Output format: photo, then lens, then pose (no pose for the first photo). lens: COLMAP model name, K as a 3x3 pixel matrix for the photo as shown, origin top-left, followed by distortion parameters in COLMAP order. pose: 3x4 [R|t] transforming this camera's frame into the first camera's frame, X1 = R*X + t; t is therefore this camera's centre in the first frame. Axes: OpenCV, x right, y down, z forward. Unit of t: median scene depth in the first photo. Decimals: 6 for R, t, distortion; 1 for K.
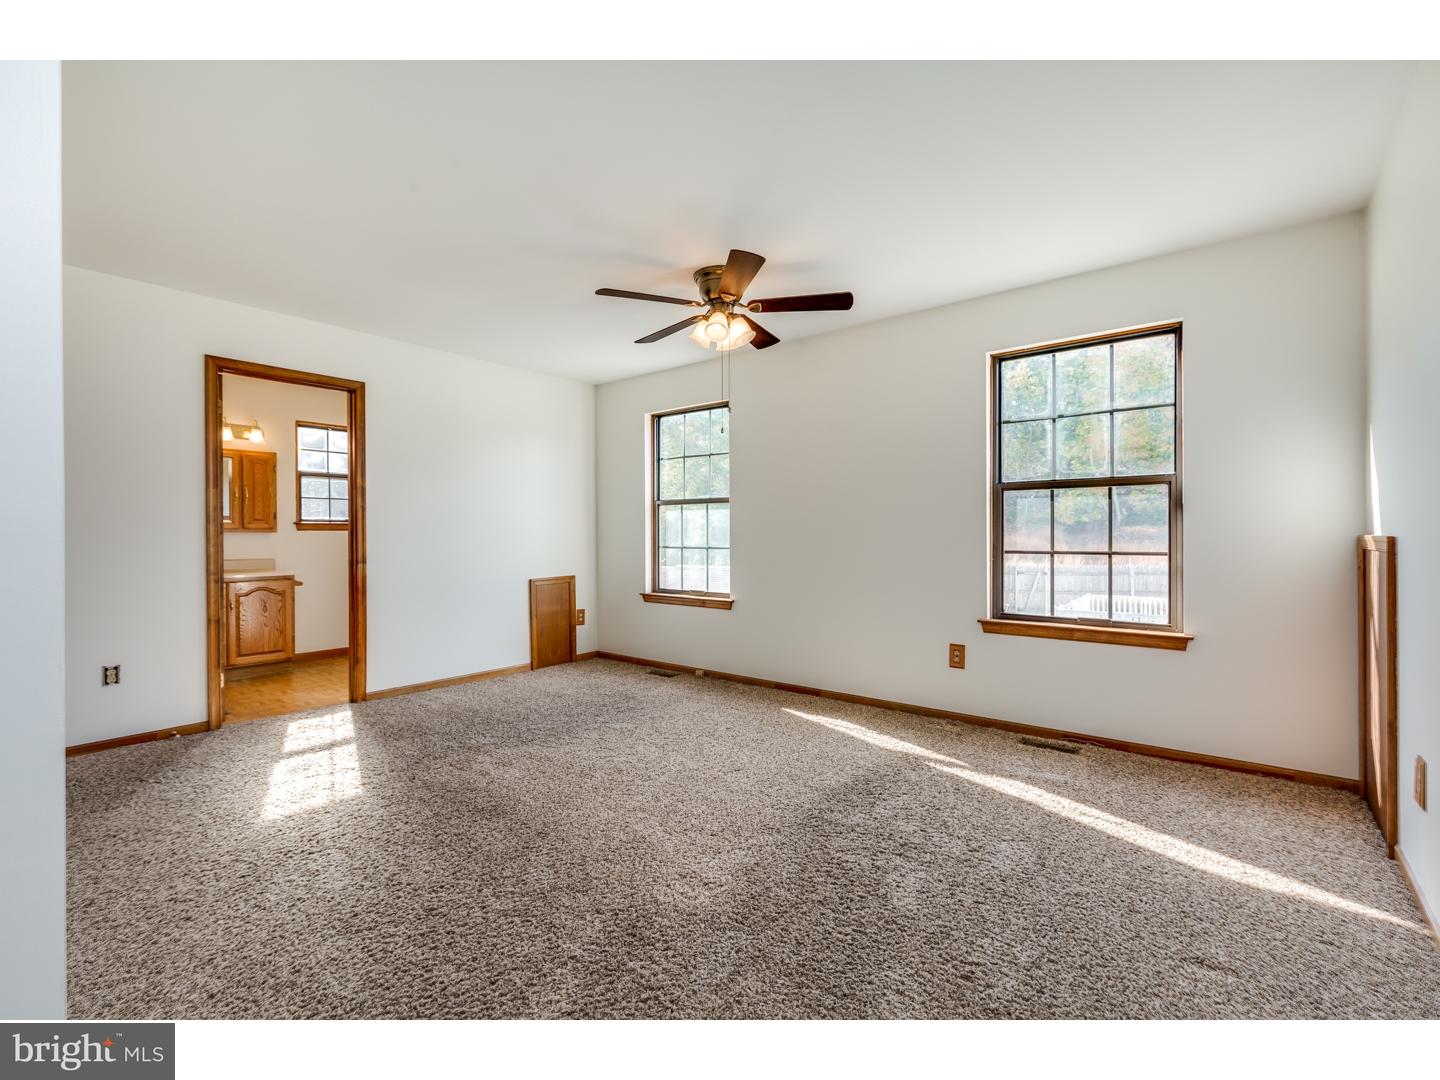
lens RADIAL K [[638.2, 0, 711.8], [0, 638.2, 537.5], [0, 0, 1]] dist [0.004922, 0.000357]
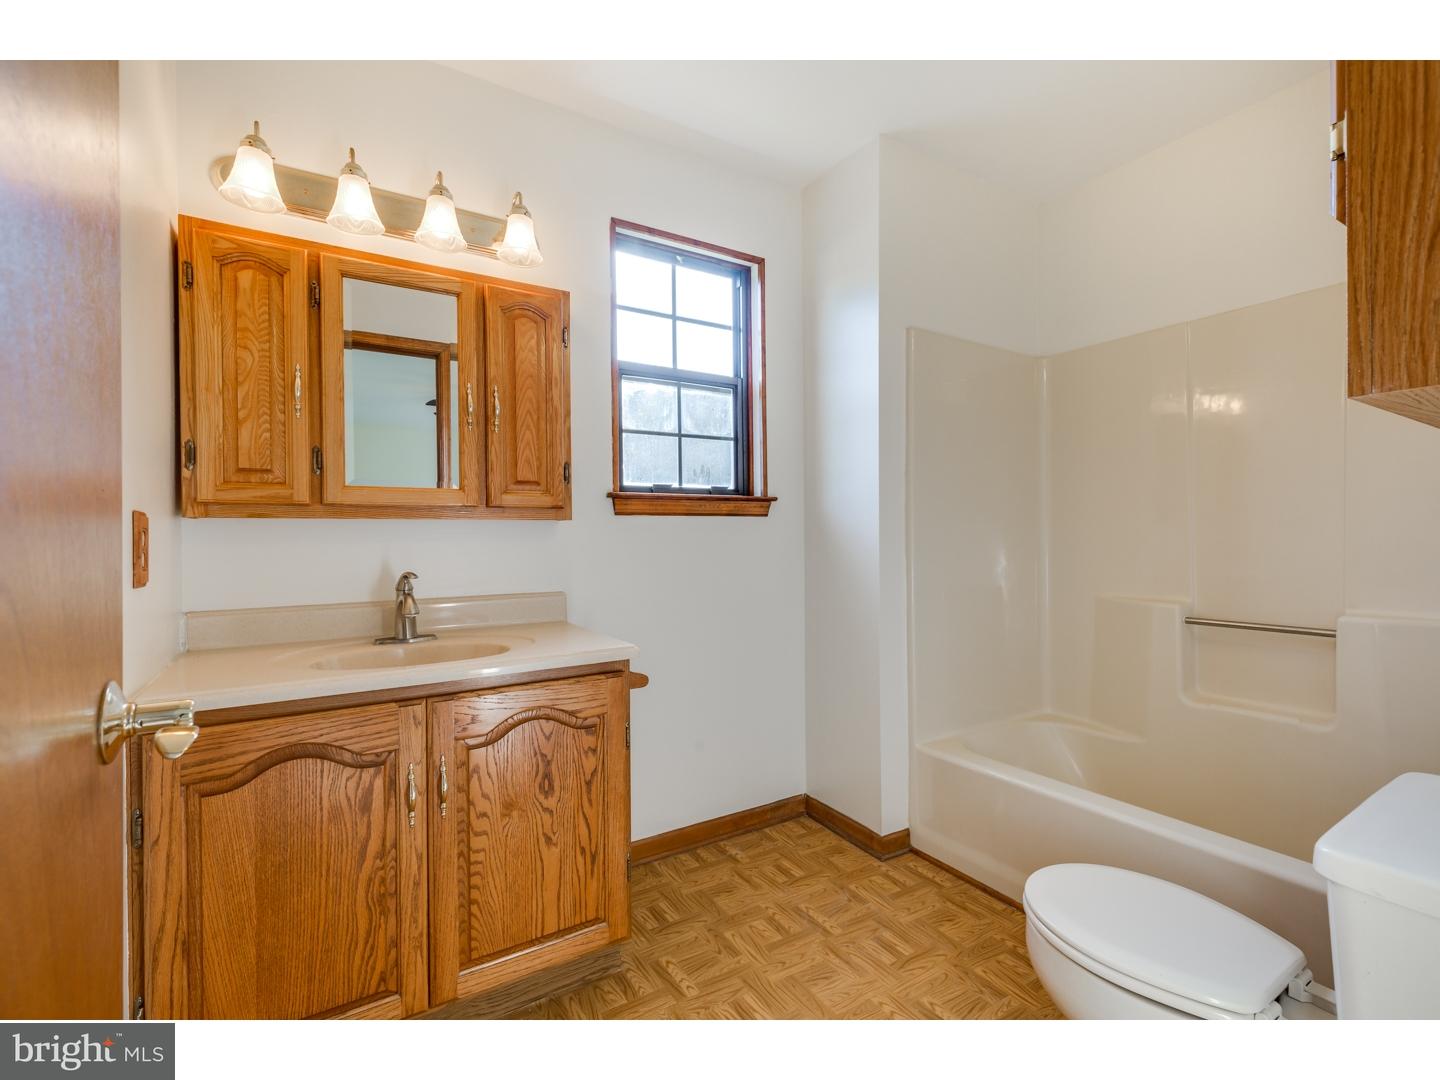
lens RADIAL K [[638.2, 0, 722.5], [0, 638.2, 532.3], [0, 0, 1]] dist [0.004922, 0.000357]
pose [[0.944106, -0.008642, -0.329528, -0.494950], [0.010163, 0.999944, 0.002892, -0.001082], [0.329484, -0.006080, 0.944142, 0.707578]]
